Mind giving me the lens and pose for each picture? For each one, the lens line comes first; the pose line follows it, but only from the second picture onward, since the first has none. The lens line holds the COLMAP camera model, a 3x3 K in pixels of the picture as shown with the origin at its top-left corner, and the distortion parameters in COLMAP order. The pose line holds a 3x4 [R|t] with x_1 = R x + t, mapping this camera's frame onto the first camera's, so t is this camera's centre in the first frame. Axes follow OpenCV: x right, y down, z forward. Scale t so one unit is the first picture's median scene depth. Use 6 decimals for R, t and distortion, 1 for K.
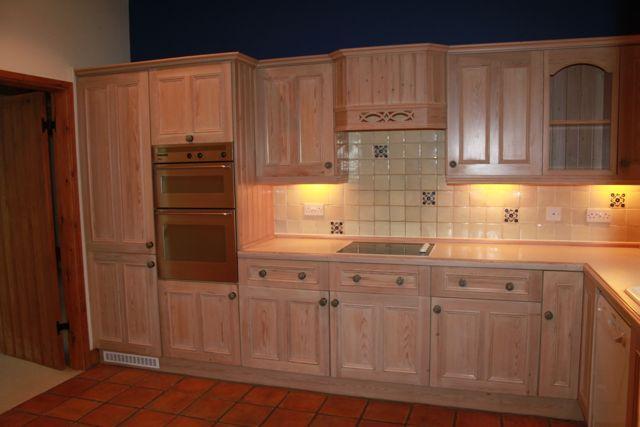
lens RADIAL K [[528.9, 0, 318.3], [0, 528.9, 221.0], [0, 0, 1]] dist [-0.156045, 0.133084]
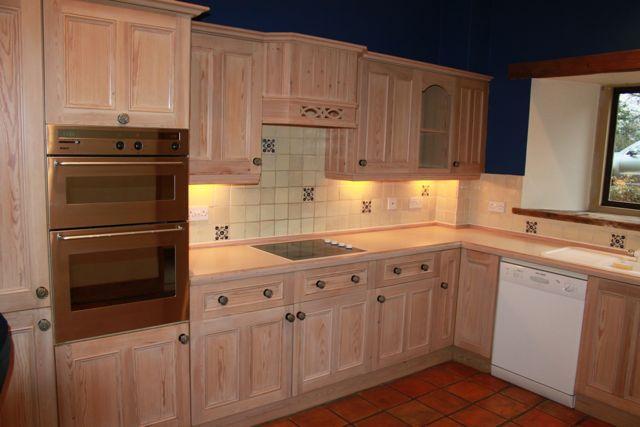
lens RADIAL K [[528.9, 0, 318.3], [0, 528.9, 221.0], [0, 0, 1]] dist [-0.156045, 0.133084]
pose [[0.571127, -0.080822, 0.816873, -0.646503], [0.047979, 0.996726, 0.065072, -0.061295], [-0.819458, 0.002029, 0.573135, 0.432769]]
